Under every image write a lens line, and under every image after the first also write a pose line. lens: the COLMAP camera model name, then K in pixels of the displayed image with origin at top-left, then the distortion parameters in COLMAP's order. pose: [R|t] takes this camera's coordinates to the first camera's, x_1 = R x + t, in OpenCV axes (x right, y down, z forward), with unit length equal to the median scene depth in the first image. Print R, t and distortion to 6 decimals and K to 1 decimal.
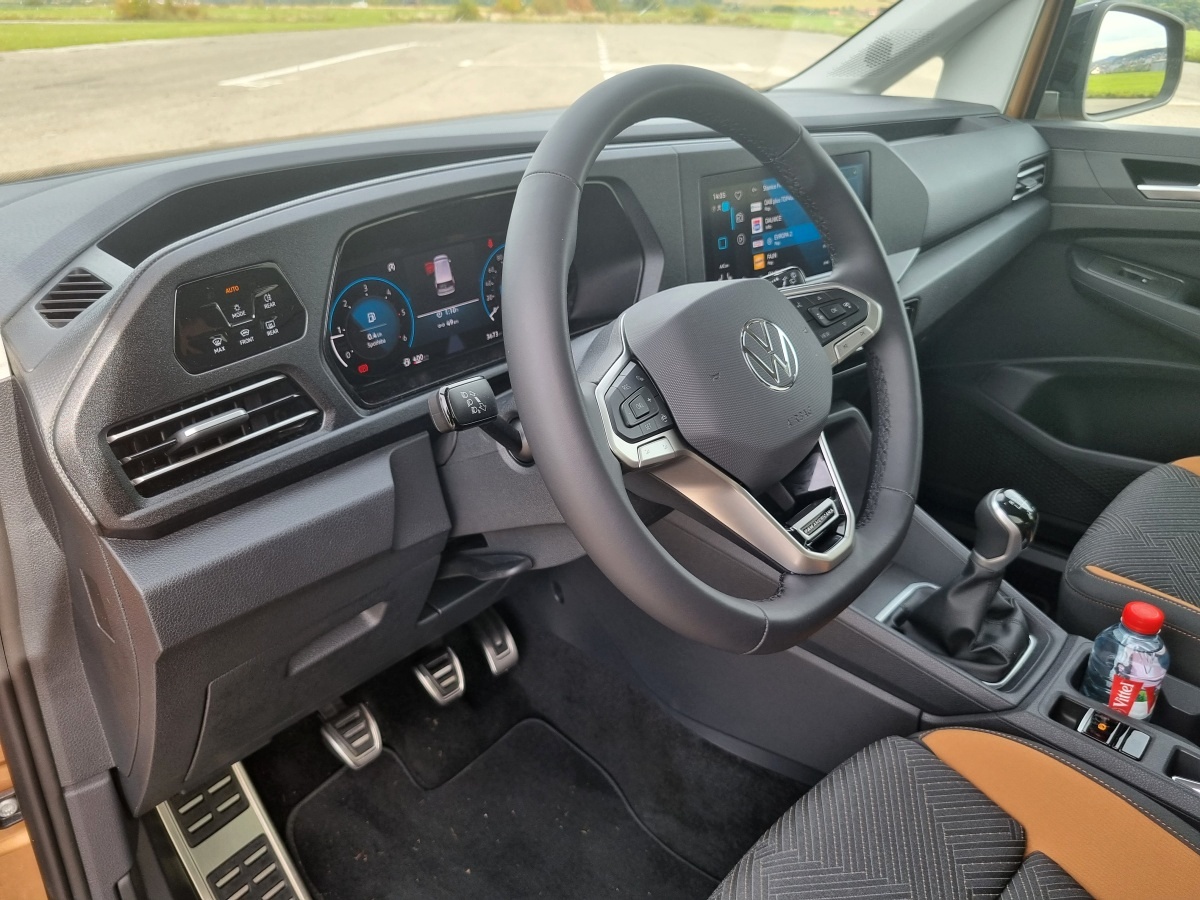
lens RADIAL K [[941.4, 0, 599.4], [0, 941.4, 451.3], [0, 0, 1]] dist [0.007145, -0.007635]
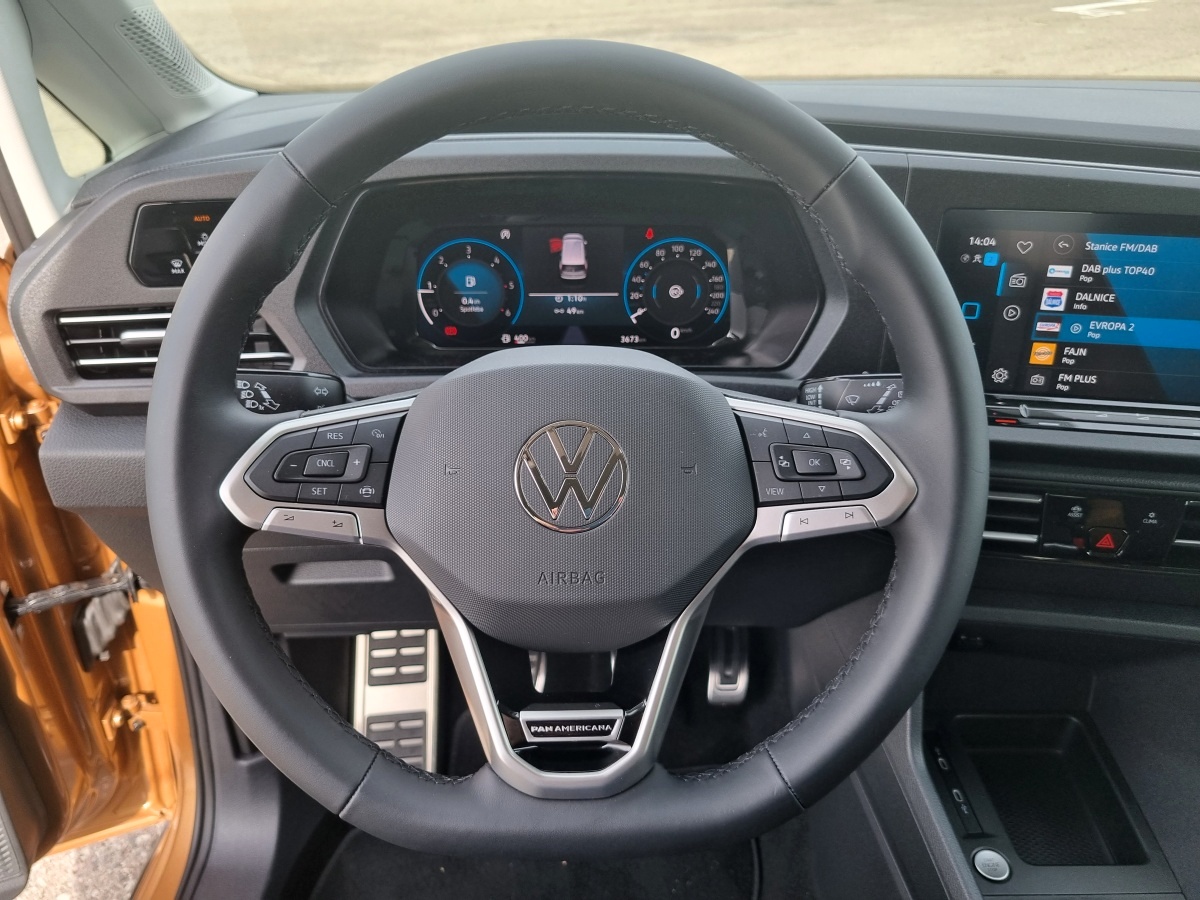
lens RADIAL K [[941.4, 0, 599.8], [0, 941.4, 449.5], [0, 0, 1]] dist [0.007145, -0.007635]
pose [[0.675065, 0.367958, -0.639448, 0.469331], [-0.322622, 0.926712, 0.192666, -0.194363], [0.663477, 0.076238, 0.744303, 0.372414]]
